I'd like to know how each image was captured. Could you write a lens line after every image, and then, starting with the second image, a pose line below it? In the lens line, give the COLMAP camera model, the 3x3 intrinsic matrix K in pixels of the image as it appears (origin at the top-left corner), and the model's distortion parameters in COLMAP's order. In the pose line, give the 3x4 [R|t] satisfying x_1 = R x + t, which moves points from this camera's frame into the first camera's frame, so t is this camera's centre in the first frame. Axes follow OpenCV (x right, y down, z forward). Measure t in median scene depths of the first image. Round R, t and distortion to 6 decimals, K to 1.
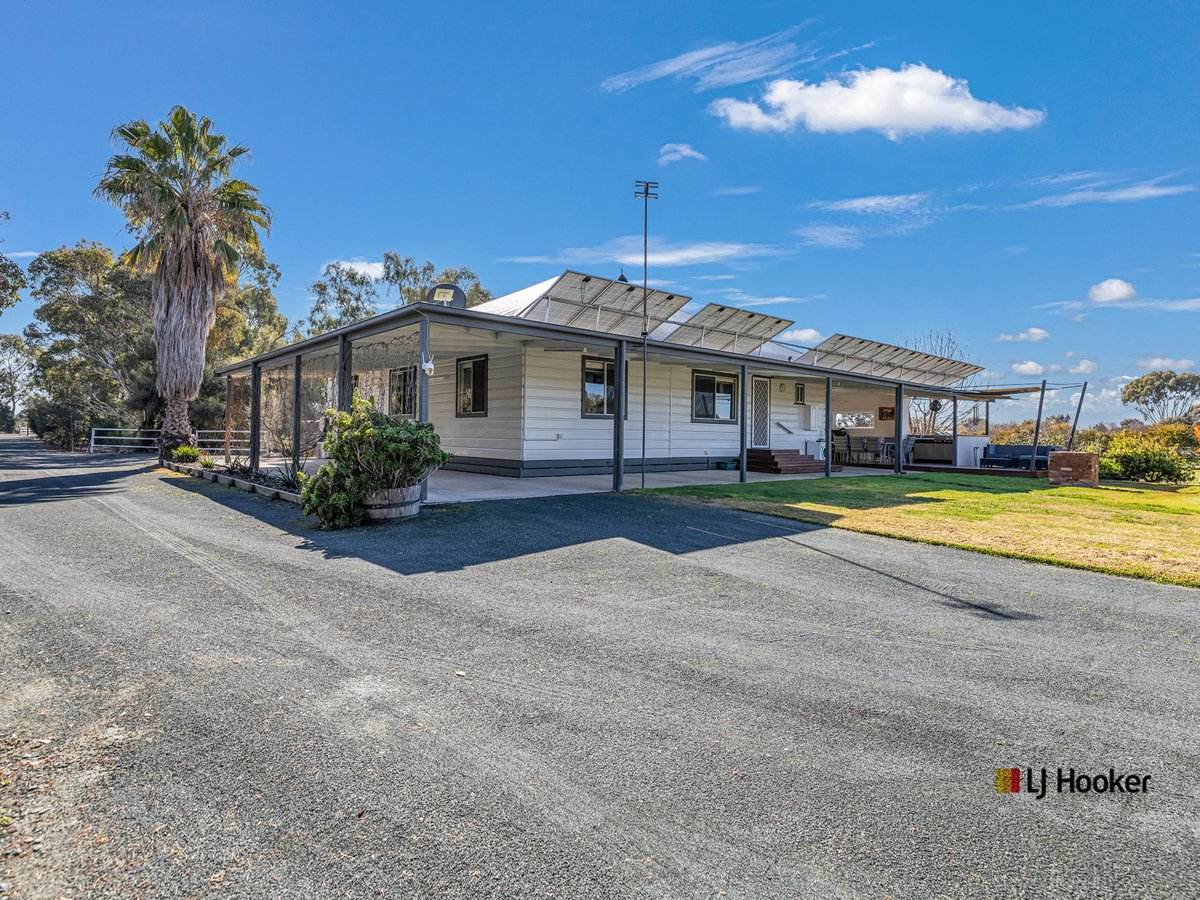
lens RADIAL K [[638.5, 0, 600.0], [0, 638.5, 450.0], [0, 0, 1]] dist [-0.003148, -0.000625]
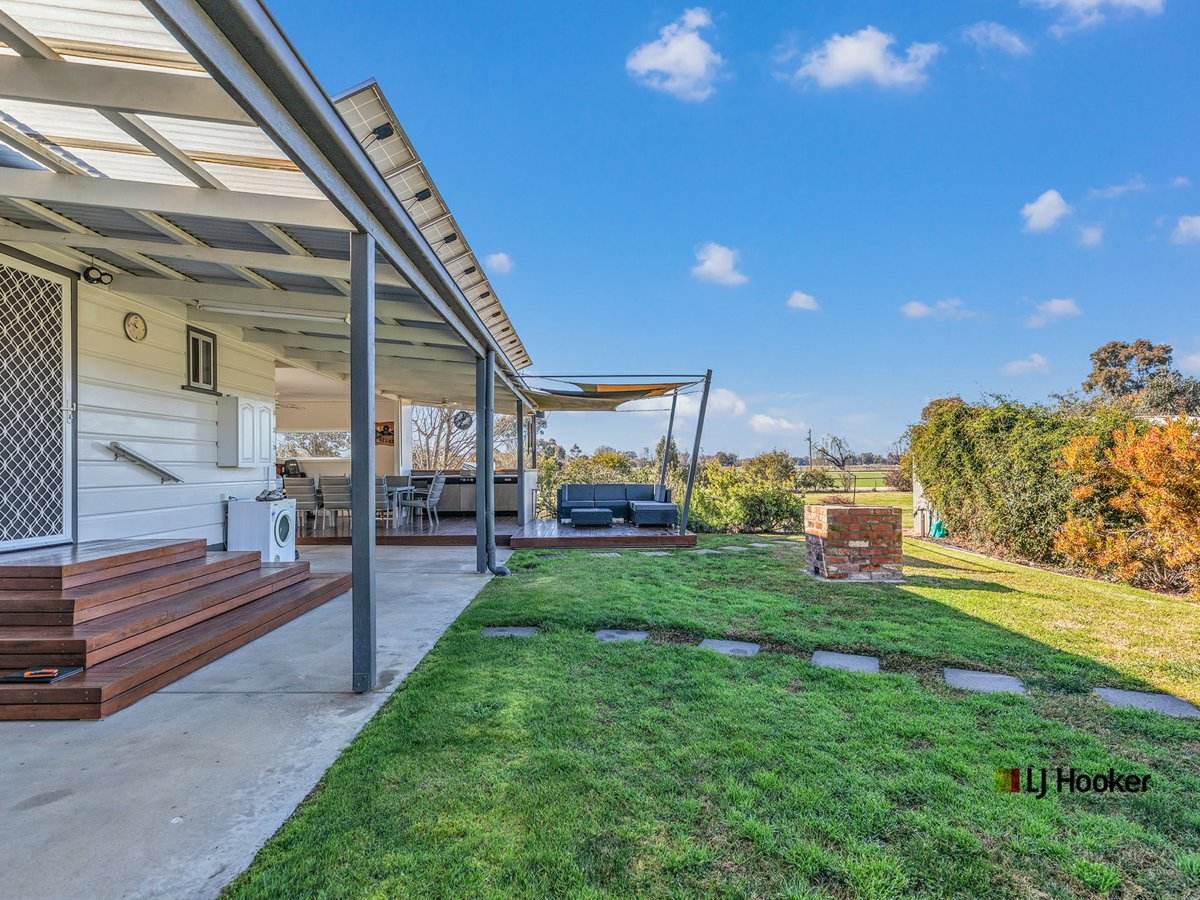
lens RADIAL K [[618.2, 0, 603.5], [0, 618.2, 475.0], [0, 0, 1]] dist [0.000528, -0.000179]
pose [[0.635511, -0.029395, 0.771532, 0.185306], [0.032990, 0.999396, 0.010903, -0.022437], [-0.771387, 0.018524, 0.636097, 0.600653]]
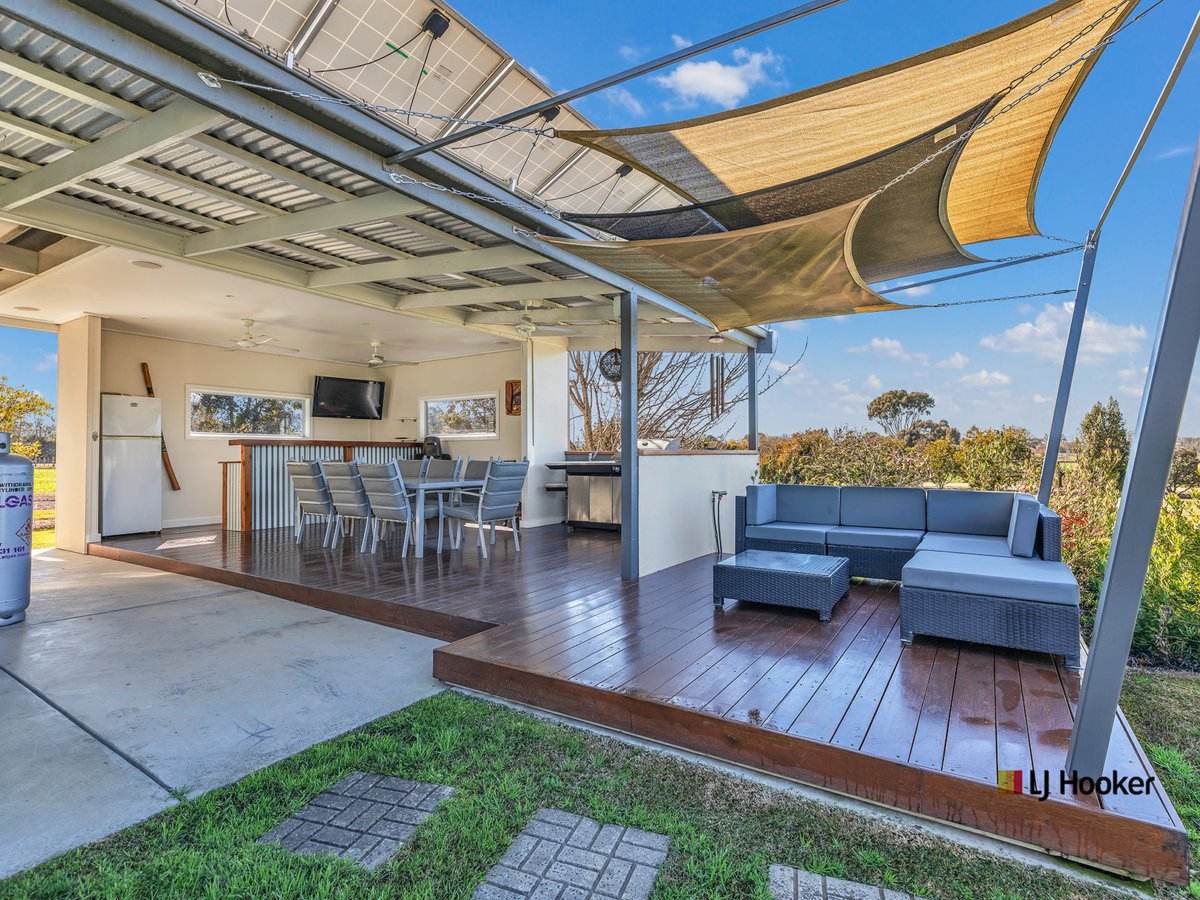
lens RADIAL K [[618.2, 0, 603.5], [0, 618.2, 475.0], [0, 0, 1]] dist [0.000528, -0.000179]
pose [[0.957551, -0.023095, 0.287337, 0.478115], [0.018196, 0.999640, 0.019706, -0.019119], [-0.287688, -0.013641, 0.957627, 0.775483]]
